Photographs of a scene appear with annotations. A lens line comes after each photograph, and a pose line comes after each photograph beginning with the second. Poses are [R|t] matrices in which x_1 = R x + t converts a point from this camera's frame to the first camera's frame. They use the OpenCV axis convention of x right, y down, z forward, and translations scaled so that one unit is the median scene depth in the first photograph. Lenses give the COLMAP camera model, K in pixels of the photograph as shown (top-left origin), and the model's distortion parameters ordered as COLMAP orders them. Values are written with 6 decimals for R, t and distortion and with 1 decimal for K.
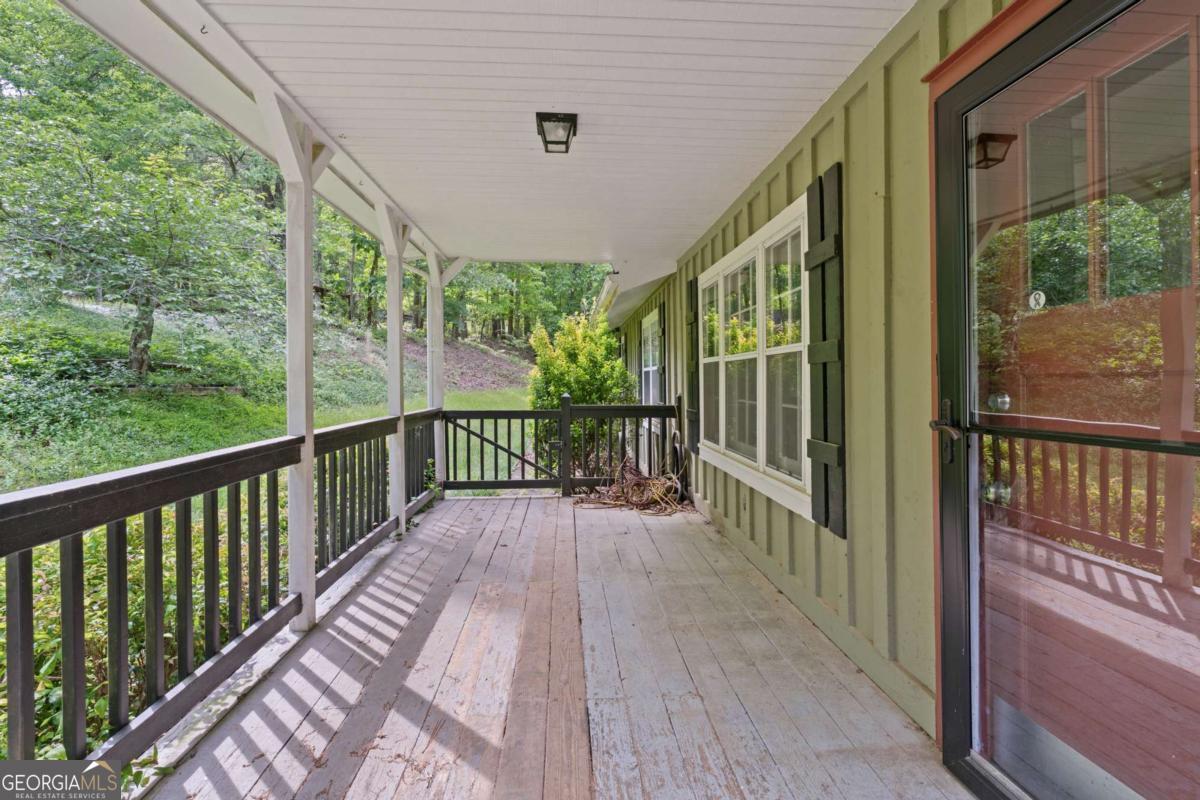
lens RADIAL K [[551.0, 0, 580.0], [0, 551.0, 391.8], [0, 0, 1]] dist [-0.005346, 0.001650]
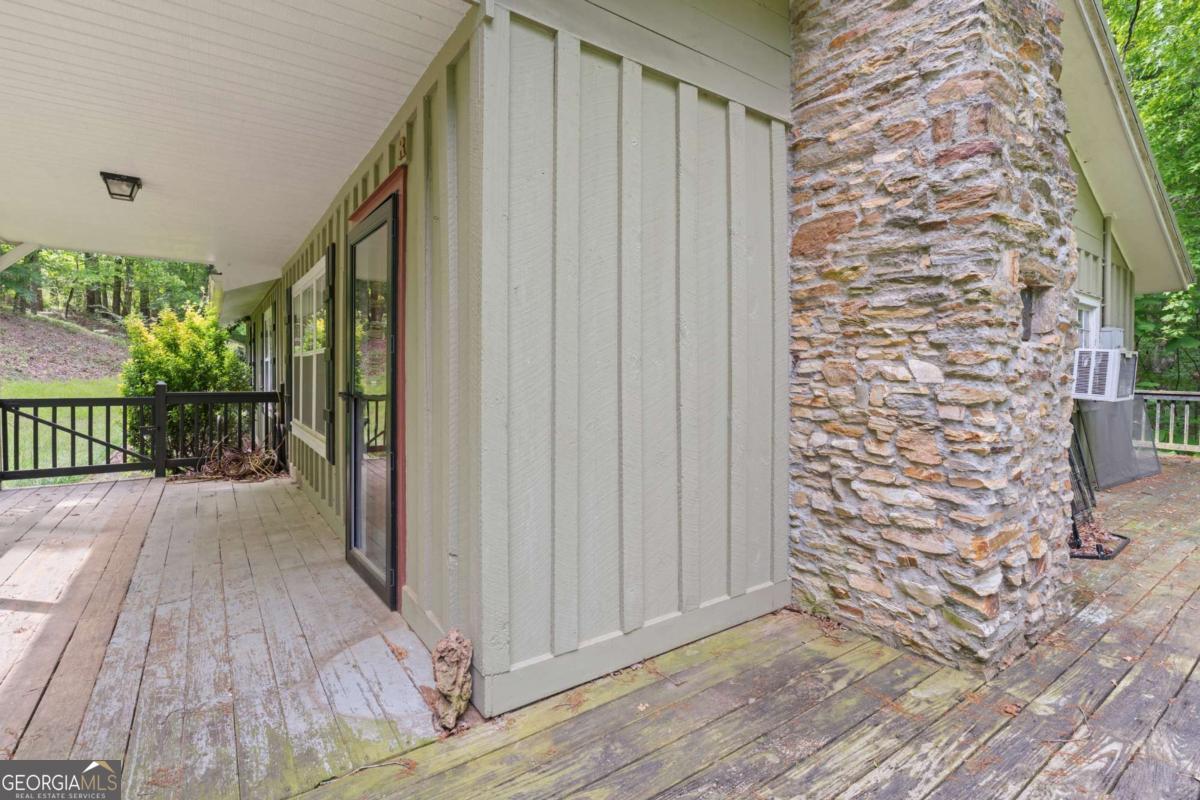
lens RADIAL K [[551.0, 0, 581.2], [0, 551.0, 379.0], [0, 0, 1]] dist [-0.005346, 0.001650]
pose [[0.840032, 0.005654, 0.542507, 0.094331], [-0.001956, 0.999971, -0.007394, 0.005765], [-0.542533, 0.005150, 0.840019, -0.398095]]
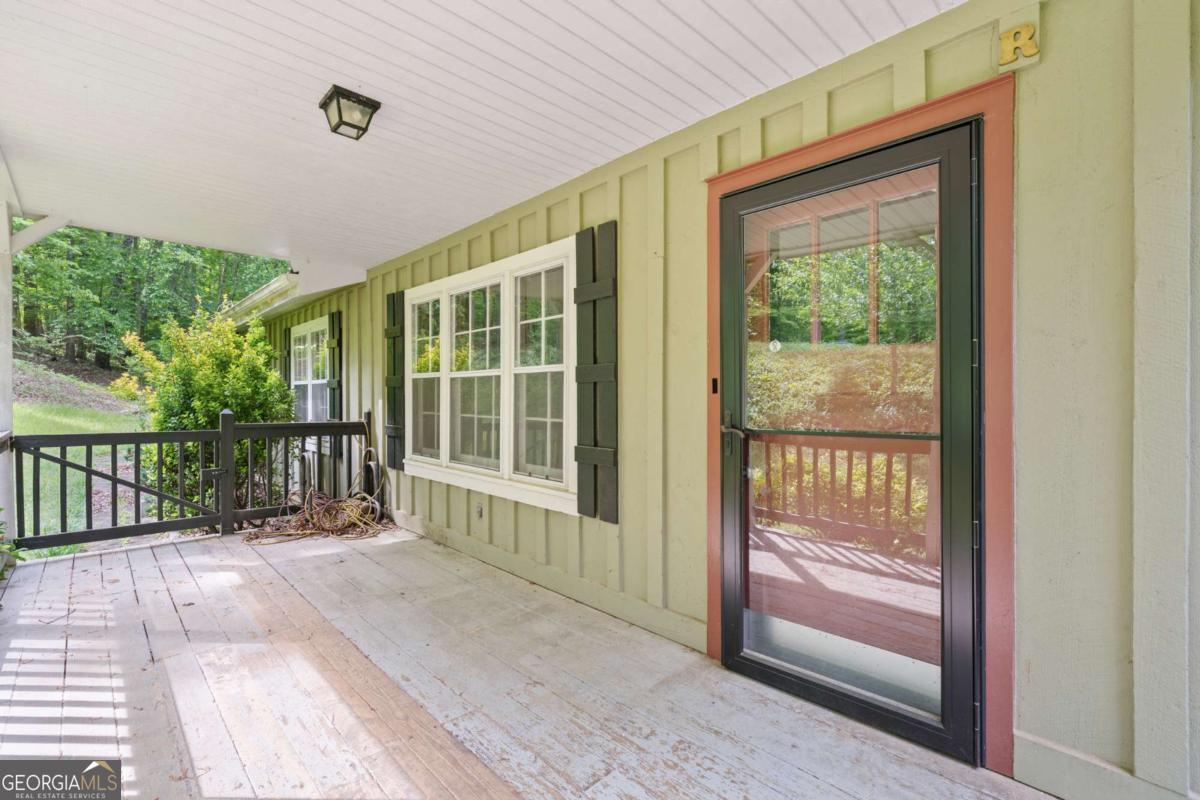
lens RADIAL K [[551.0, 0, 574.1], [0, 551.0, 404.8], [0, 0, 1]] dist [-0.005346, 0.001650]
pose [[0.769692, 0.002352, 0.638411, -0.173639], [0.002680, 0.999972, -0.006915, 0.003577], [-0.638409, 0.007034, 0.769665, 0.045309]]
